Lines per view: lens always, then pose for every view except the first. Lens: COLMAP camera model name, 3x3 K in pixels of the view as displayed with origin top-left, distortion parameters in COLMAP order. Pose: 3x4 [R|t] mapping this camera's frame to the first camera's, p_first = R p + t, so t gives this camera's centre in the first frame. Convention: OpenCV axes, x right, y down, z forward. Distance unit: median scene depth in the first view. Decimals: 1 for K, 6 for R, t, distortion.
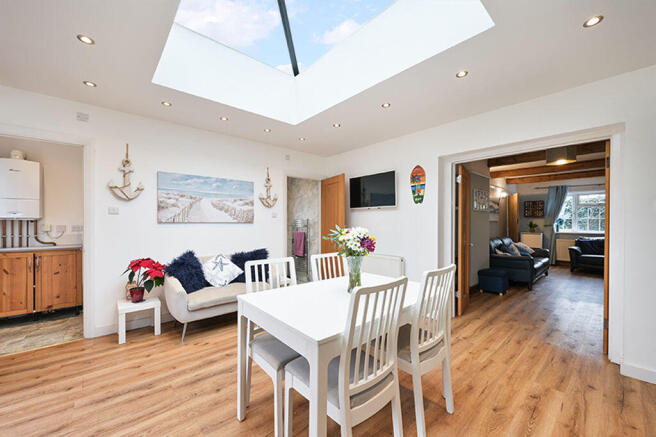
lens RADIAL K [[259.4, 0, 328.0], [0, 259.4, 218.5], [0, 0, 1]] dist [0.000763, -0.000011]
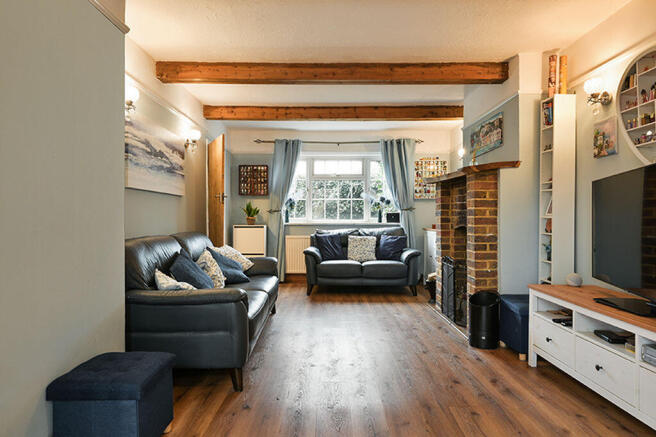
lens RADIAL K [[400.0, 0, 328.0], [0, 400.0, 218.5], [0, 0, 1]] dist [0.000123, -0.000183]
pose [[0.661509, -0.006719, 0.749907, 0.311241], [-0.007382, 0.999853, 0.015471, 0.030806], [-0.749901, -0.015770, 0.661362, 0.381735]]
